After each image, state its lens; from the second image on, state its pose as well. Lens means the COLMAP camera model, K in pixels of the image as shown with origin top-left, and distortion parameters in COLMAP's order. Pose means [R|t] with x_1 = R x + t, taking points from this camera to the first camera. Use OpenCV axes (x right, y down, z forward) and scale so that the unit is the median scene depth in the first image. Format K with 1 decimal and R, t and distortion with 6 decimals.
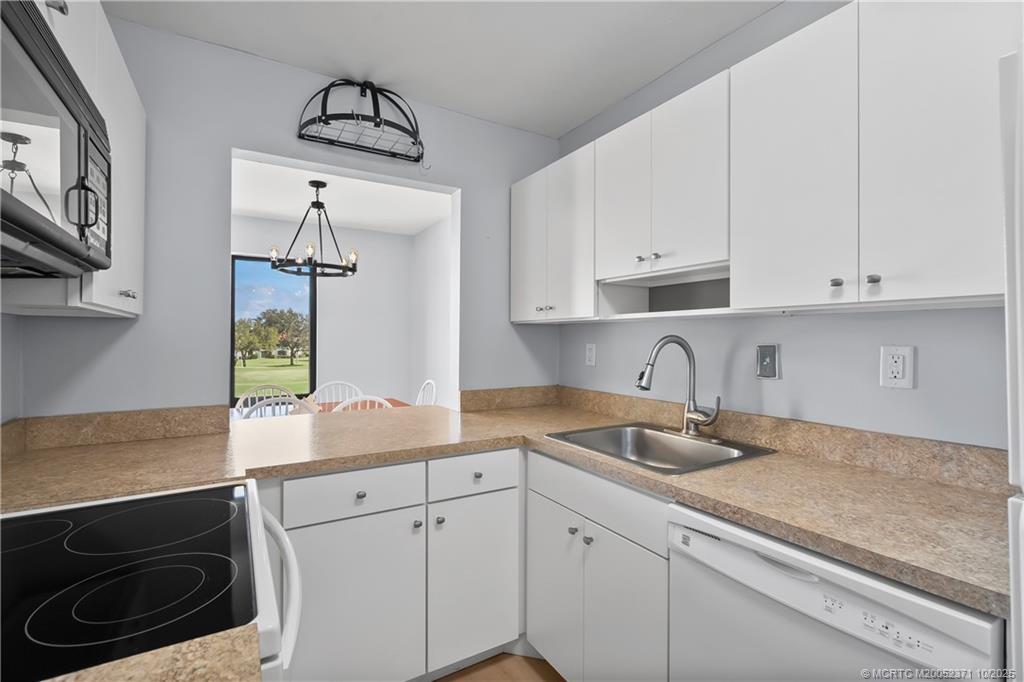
lens RADIAL K [[463.3, 0, 512.2], [0, 463.3, 335.2], [0, 0, 1]] dist [-0.002975, -0.000124]
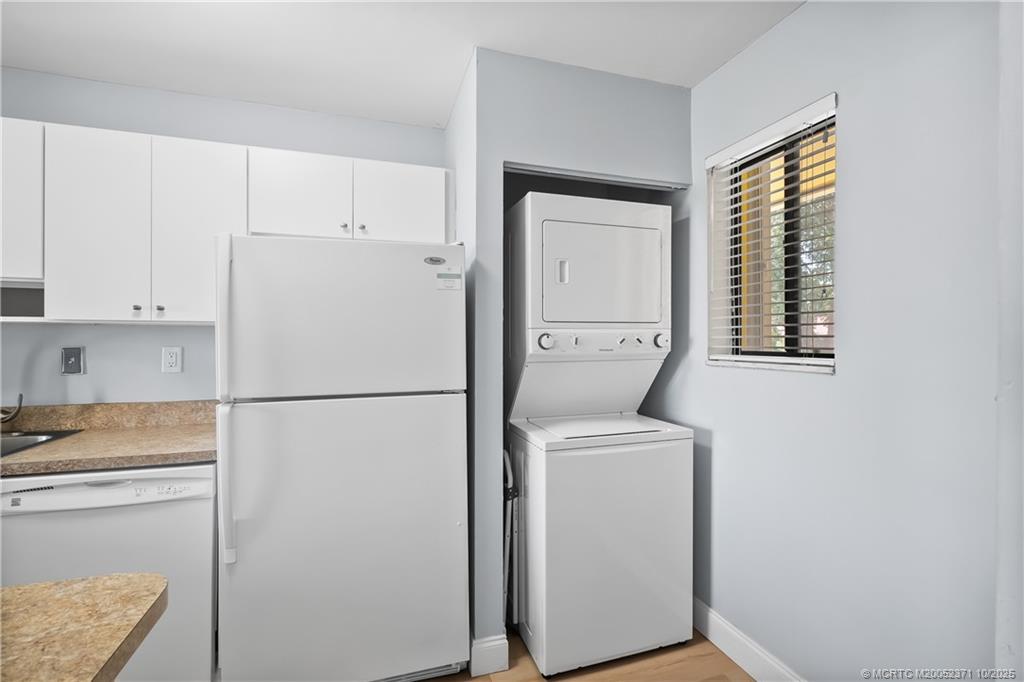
lens RADIAL K [[463.3, 0, 510.7], [0, 463.3, 343.7], [0, 0, 1]] dist [-0.002975, -0.000124]
pose [[0.233931, -0.007073, 0.972228, -0.517587], [-0.009694, 0.999907, 0.009607, -0.016424], [-0.972205, -0.011672, 0.233840, -0.590835]]
